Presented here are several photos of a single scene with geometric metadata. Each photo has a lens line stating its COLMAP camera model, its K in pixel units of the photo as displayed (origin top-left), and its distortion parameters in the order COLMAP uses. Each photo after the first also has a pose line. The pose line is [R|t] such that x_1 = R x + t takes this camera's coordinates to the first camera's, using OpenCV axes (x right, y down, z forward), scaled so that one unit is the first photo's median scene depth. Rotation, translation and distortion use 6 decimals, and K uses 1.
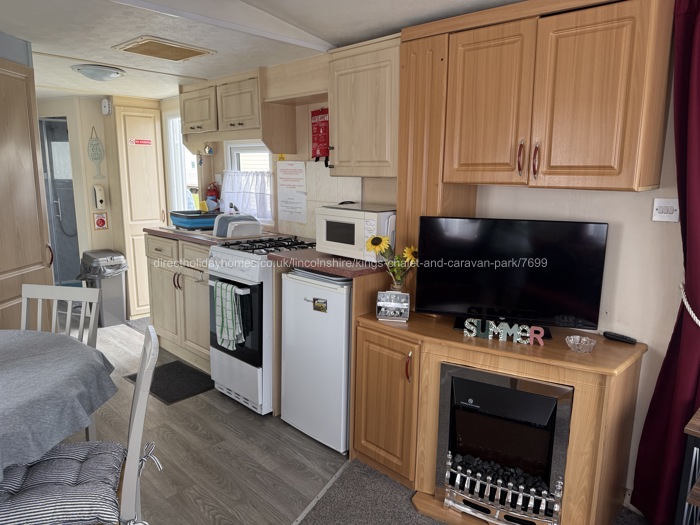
lens RADIAL K [[487.1, 0, 350.0], [0, 487.1, 262.5], [0, 0, 1]] dist [0.088632, -0.132965]
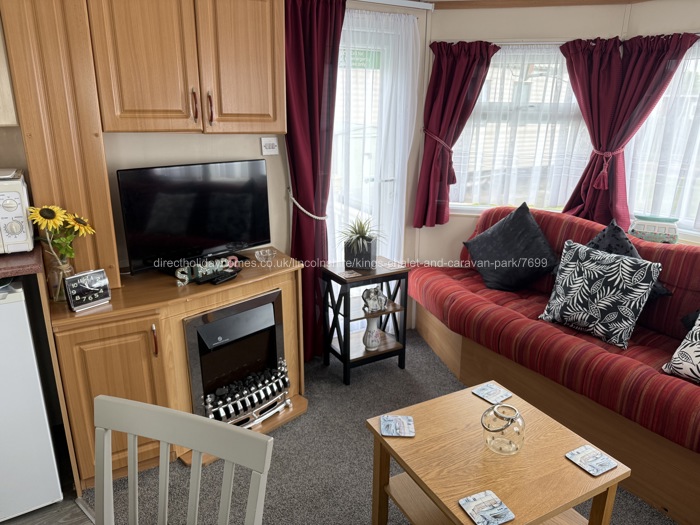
lens RADIAL K [[487.1, 0, 350.0], [0, 487.1, 262.5], [0, 0, 1]] dist [0.088632, -0.132965]
pose [[0.255333, -0.290411, 0.922208, -0.626641], [0.177211, 0.951722, 0.250640, -0.096471], [-0.950474, 0.099429, 0.294470, 0.399211]]
